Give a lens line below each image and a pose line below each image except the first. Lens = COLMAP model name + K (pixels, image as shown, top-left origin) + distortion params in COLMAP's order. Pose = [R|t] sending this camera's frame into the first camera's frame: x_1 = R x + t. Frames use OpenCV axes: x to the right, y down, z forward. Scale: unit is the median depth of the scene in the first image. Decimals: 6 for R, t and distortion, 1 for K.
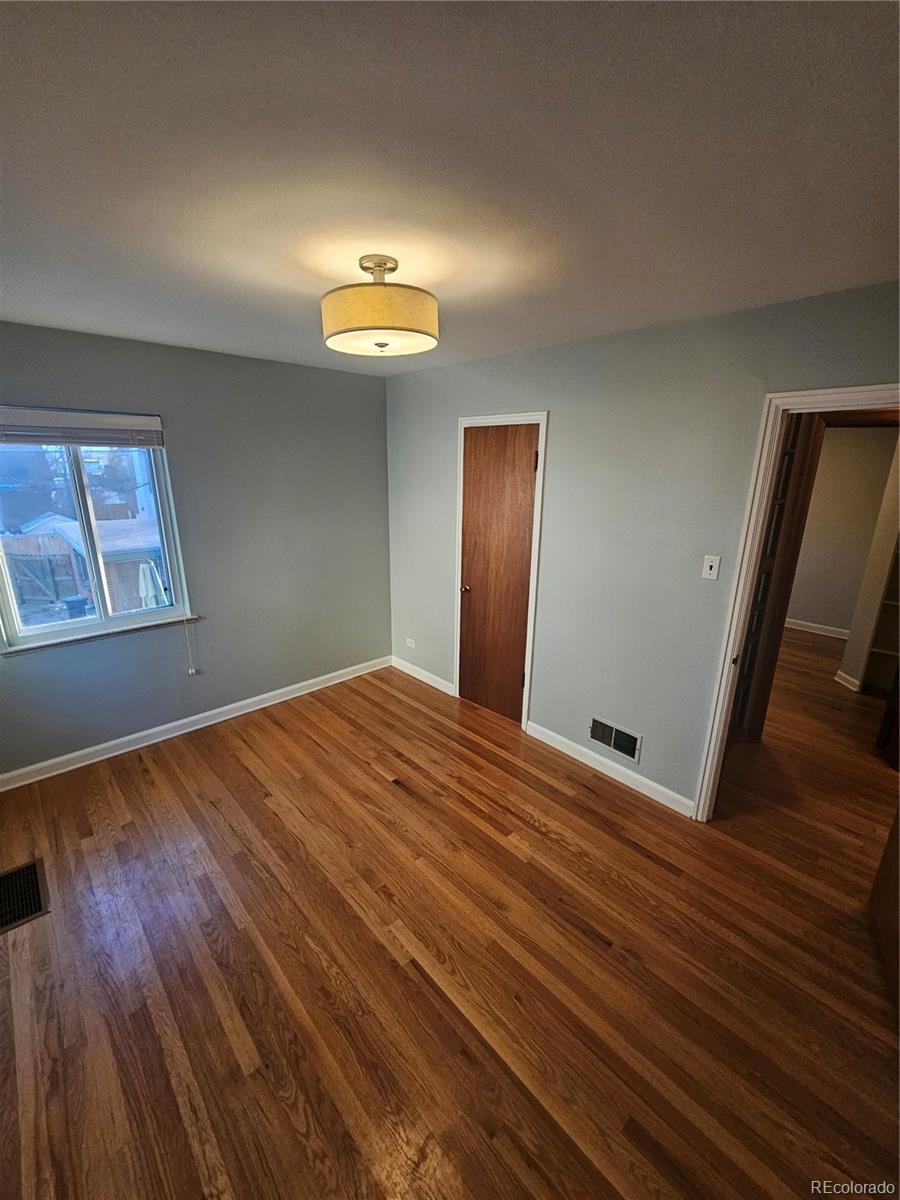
lens RADIAL K [[499.6, 0, 448.6], [0, 499.6, 595.8], [0, 0, 1]] dist [0.001310, 0.000616]
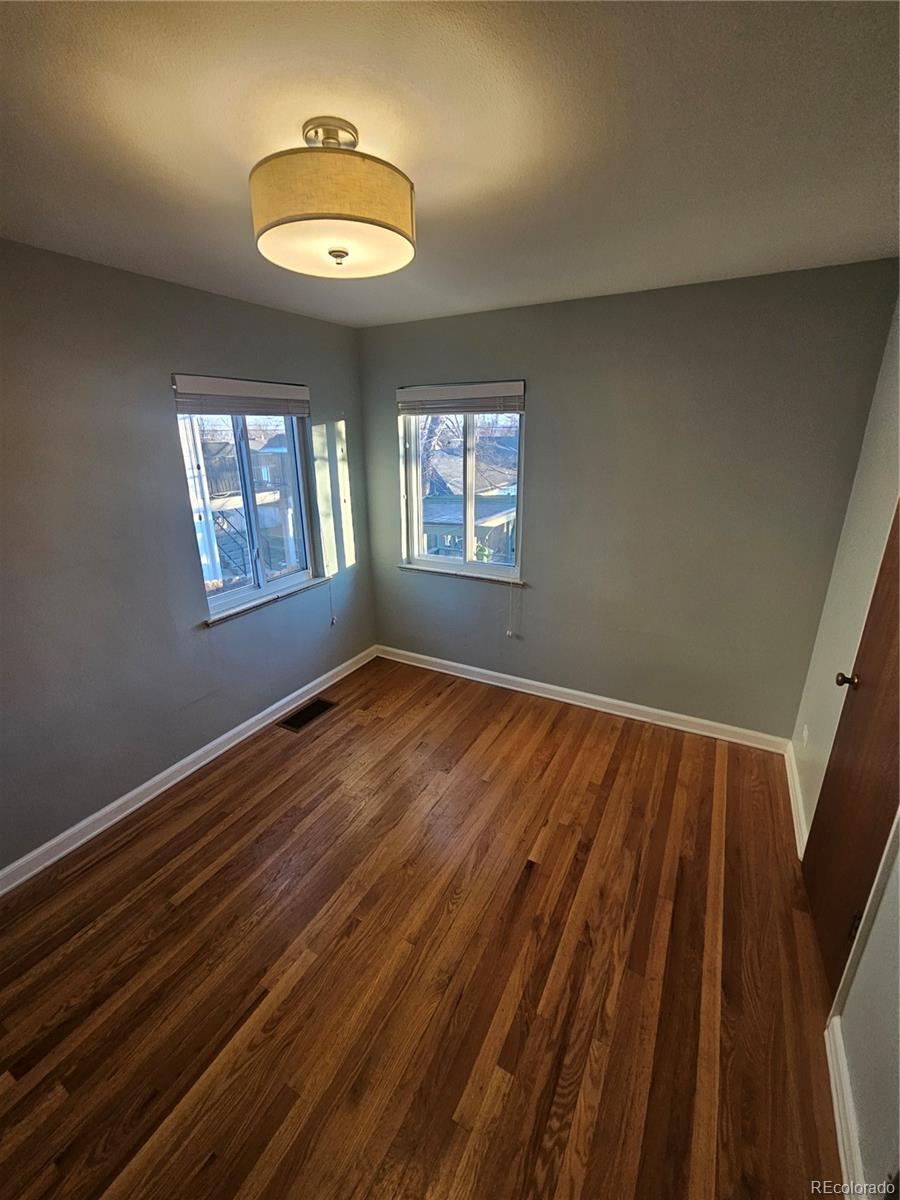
lens RADIAL K [[499.6, 0, 448.6], [0, 499.6, 595.8], [0, 0, 1]] dist [0.001310, 0.000616]
pose [[0.311269, 0.288777, -0.905383, 0.419518], [-0.233983, 0.946672, 0.221504, -0.141788], [0.921066, 0.142897, 0.362239, 0.578720]]
